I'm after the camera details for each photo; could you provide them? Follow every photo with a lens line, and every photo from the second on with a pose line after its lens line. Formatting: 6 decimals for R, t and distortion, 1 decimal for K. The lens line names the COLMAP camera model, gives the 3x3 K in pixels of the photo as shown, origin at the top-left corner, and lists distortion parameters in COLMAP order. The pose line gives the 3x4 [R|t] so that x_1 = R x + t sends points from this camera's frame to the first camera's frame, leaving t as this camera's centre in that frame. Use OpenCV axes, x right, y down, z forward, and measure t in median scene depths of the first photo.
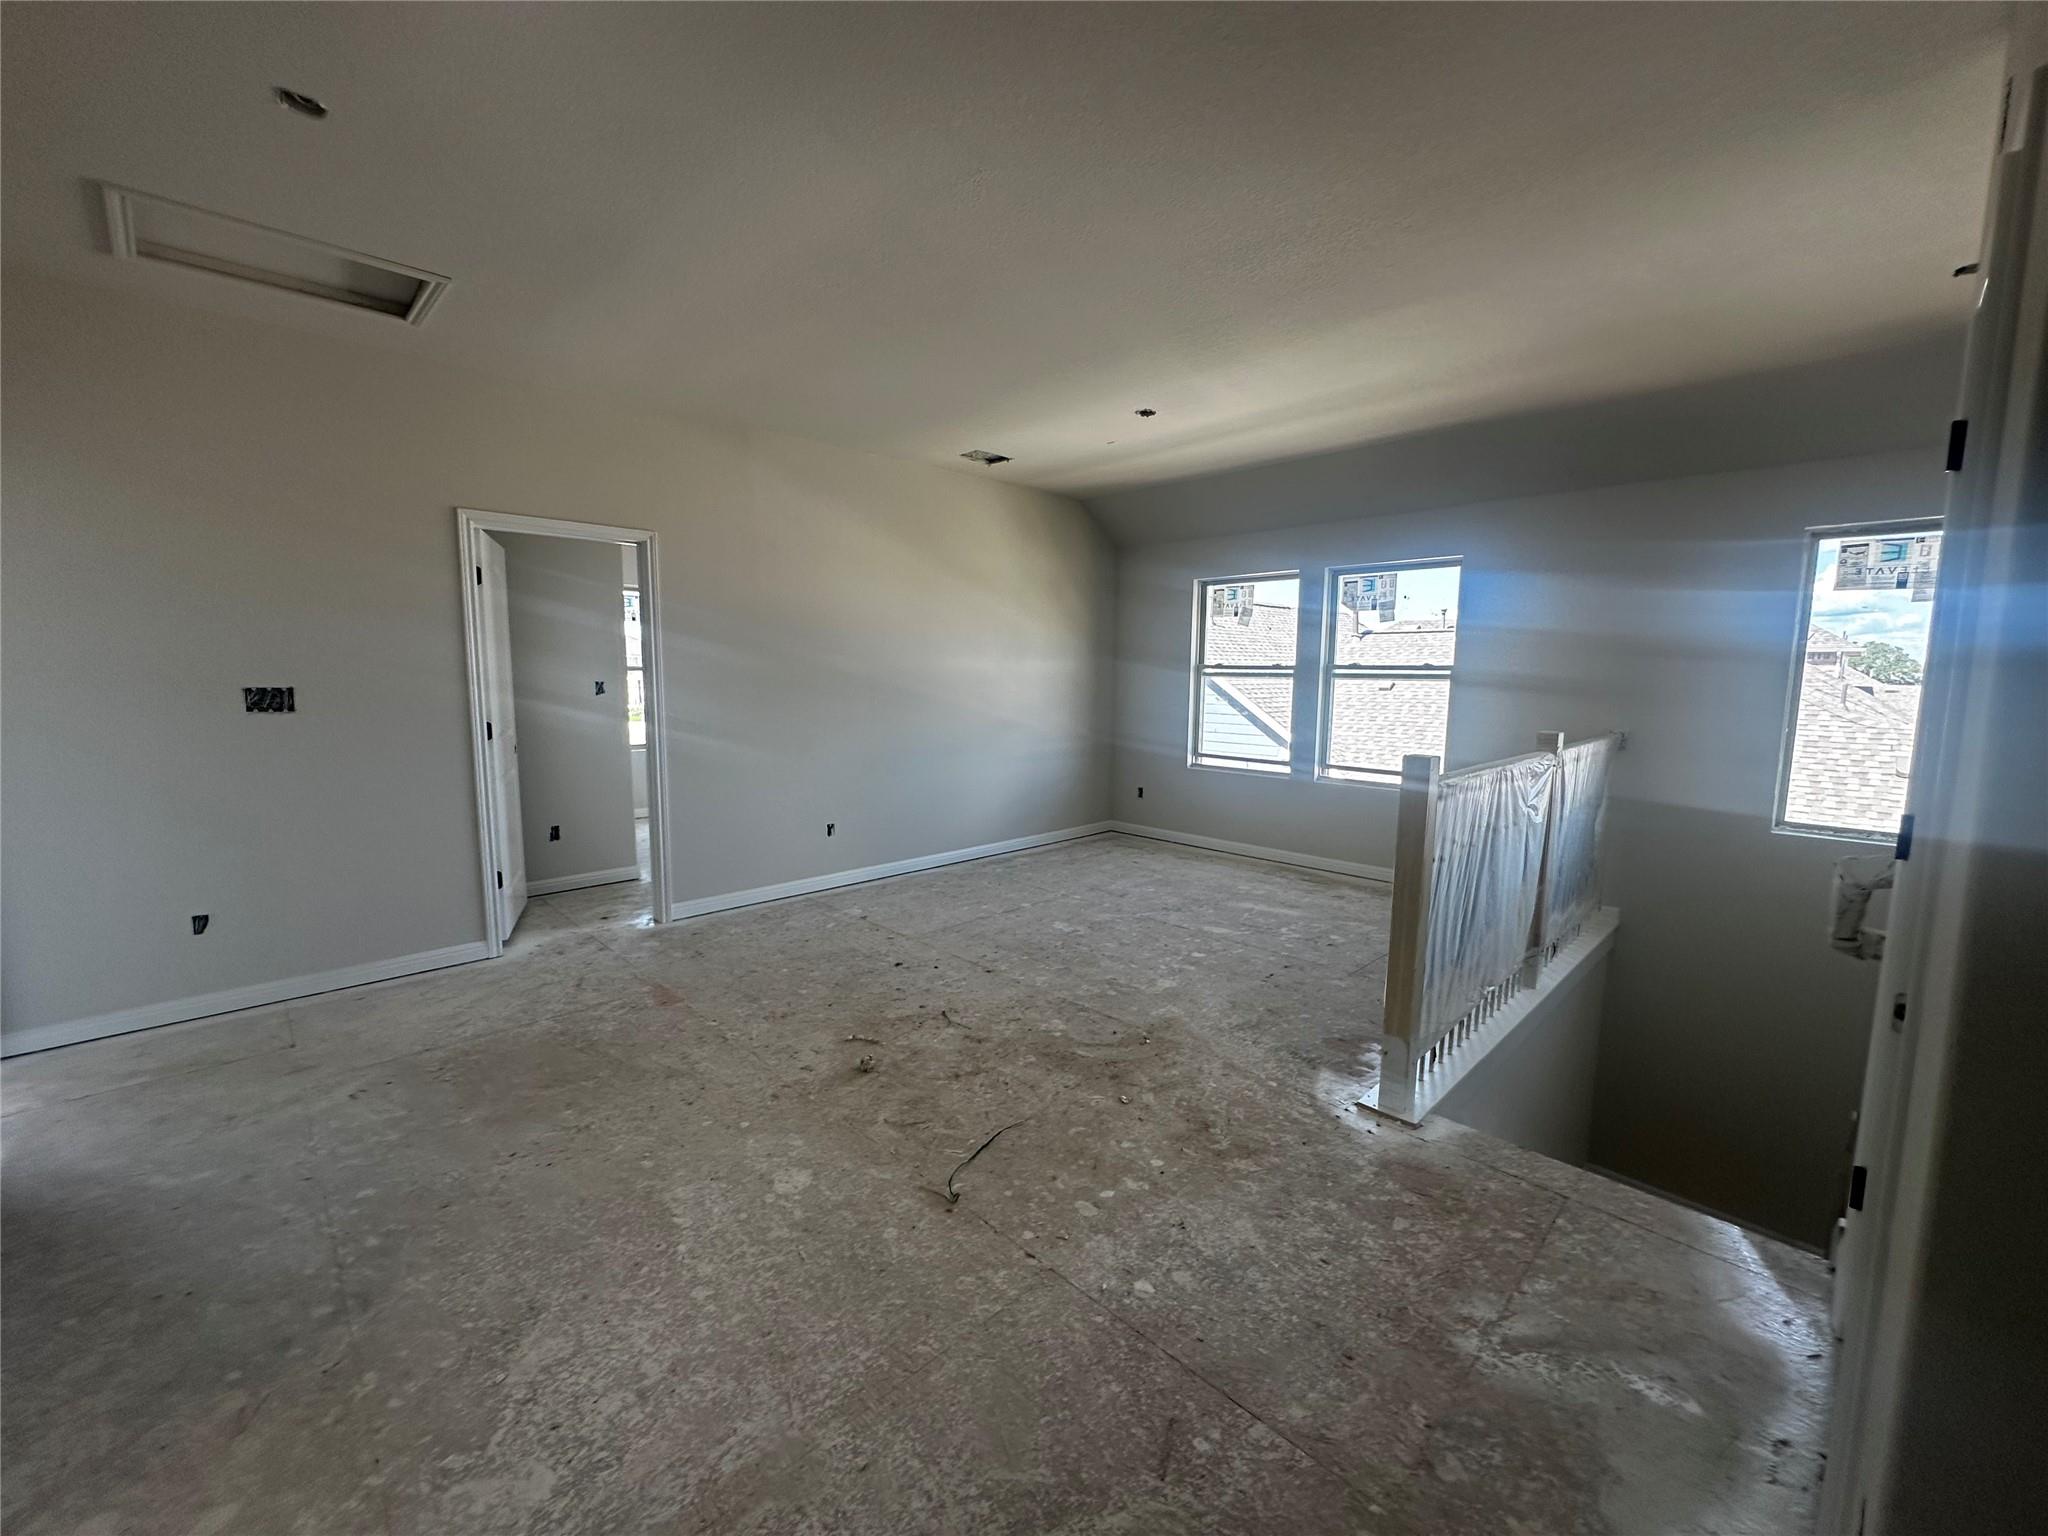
lens RADIAL K [[822.2, 0, 1024.0], [0, 822.2, 768.0], [0, 0, 1]] dist [0.013416, -0.000108]
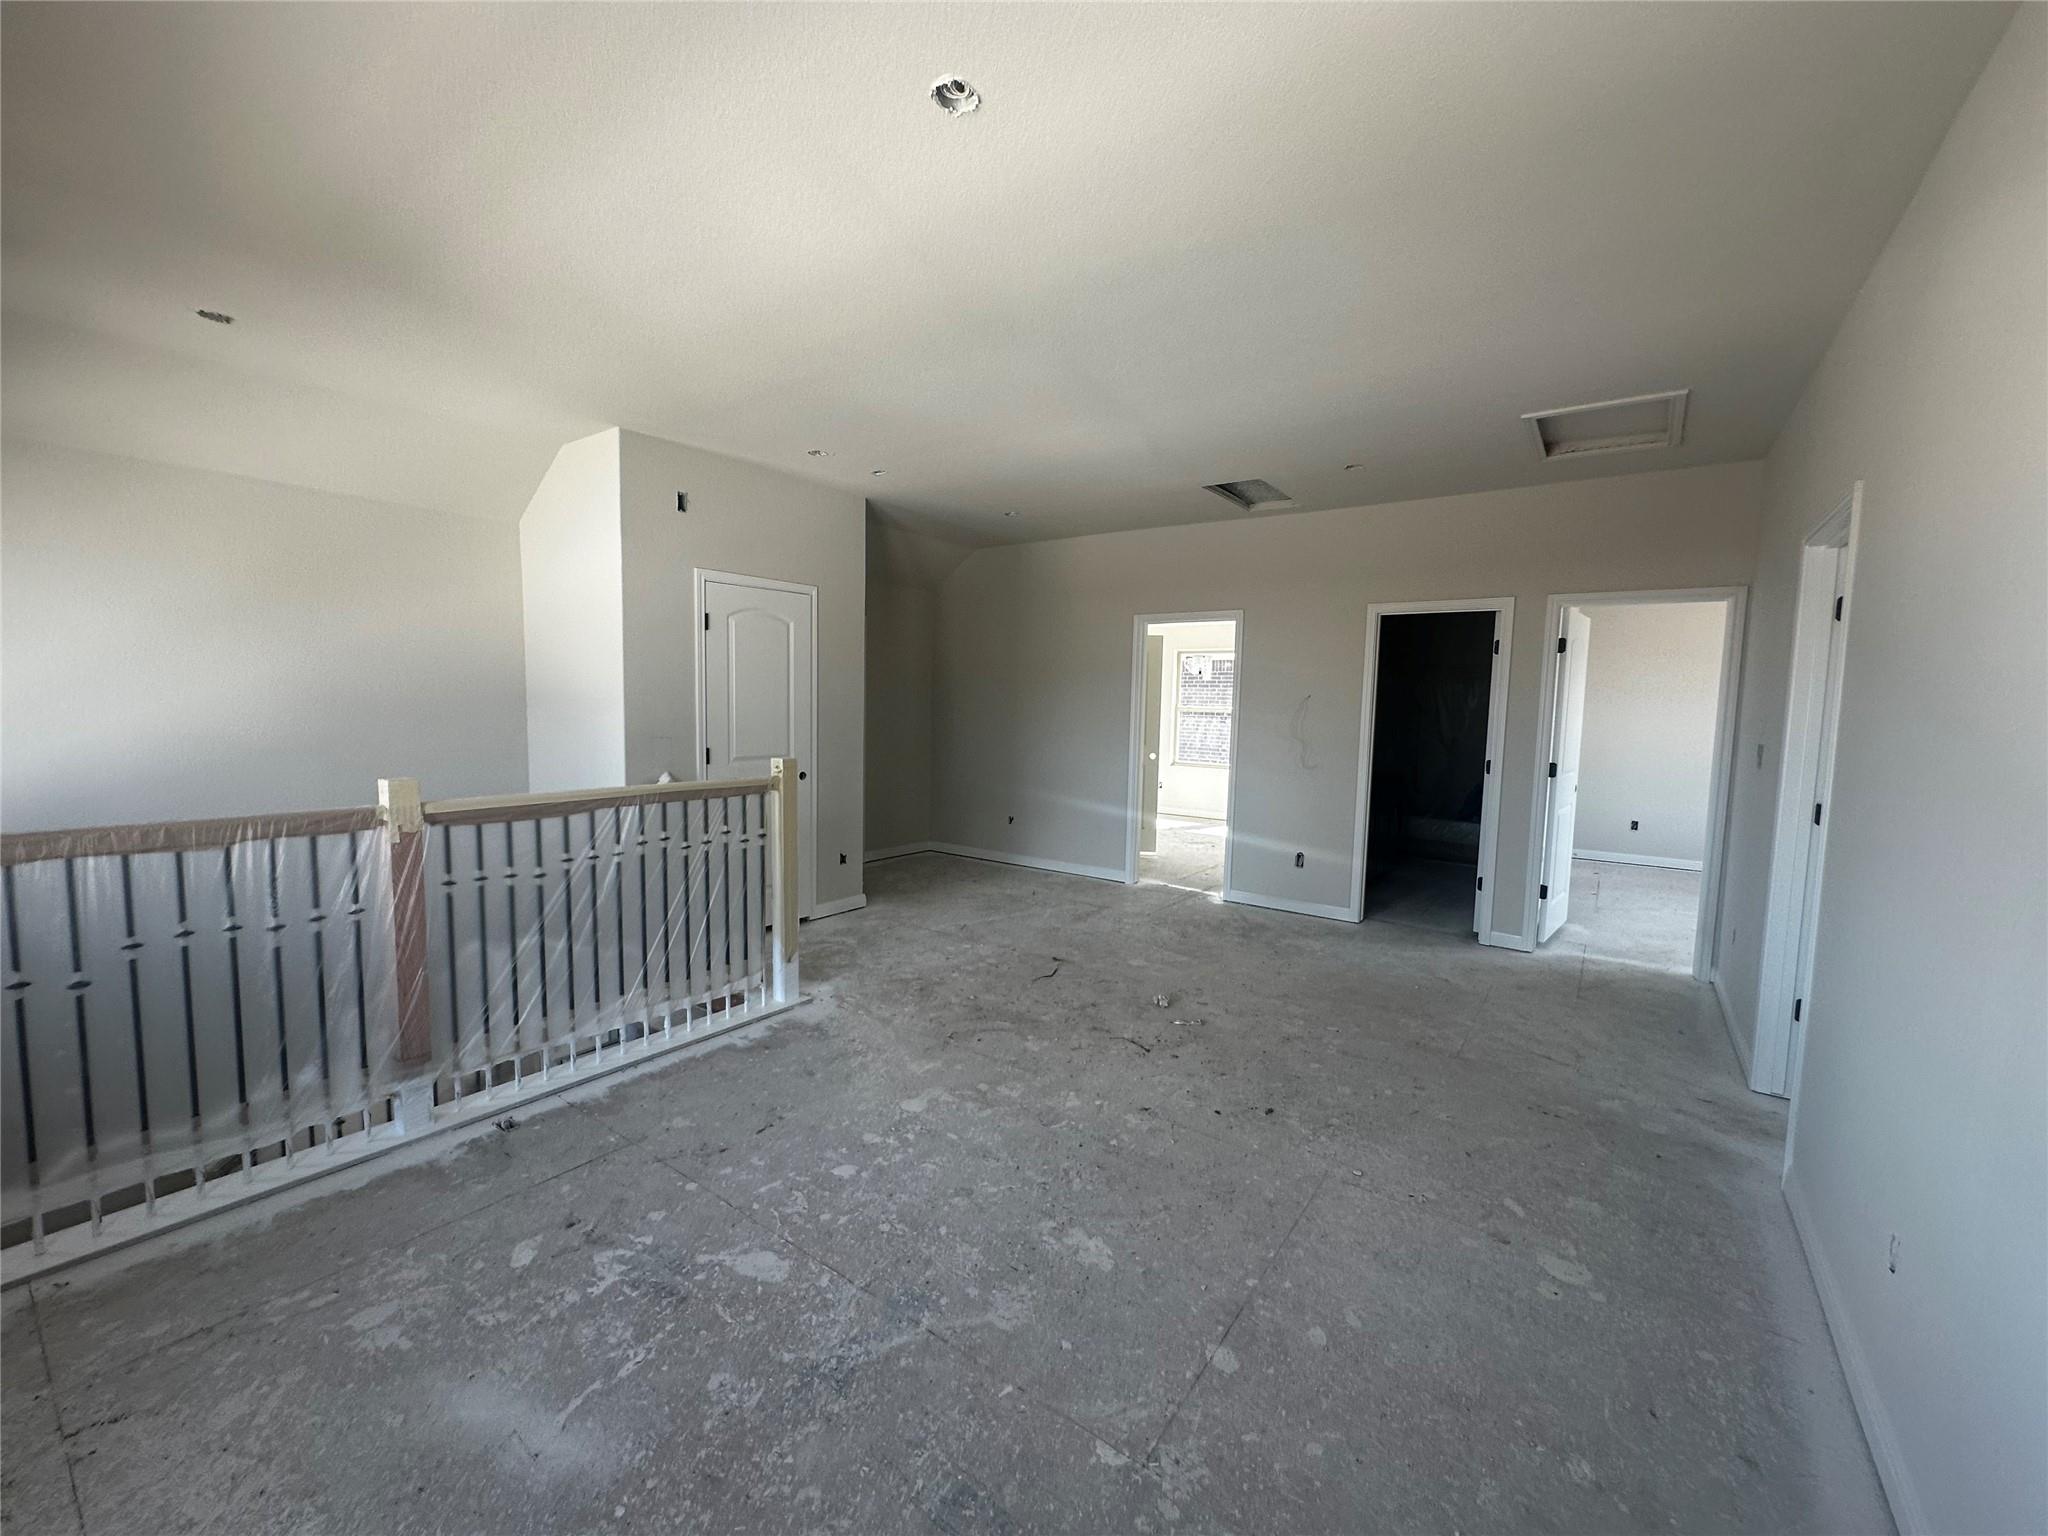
lens RADIAL K [[822.2, 0, 1024.0], [0, 822.2, 768.0], [0, 0, 1]] dist [0.013416, -0.000108]
pose [[-0.985368, -0.014315, -0.169840, 0.246653], [-0.048660, 0.978623, 0.199825, -0.254783], [0.163349, 0.205166, -0.965000, 2.026059]]
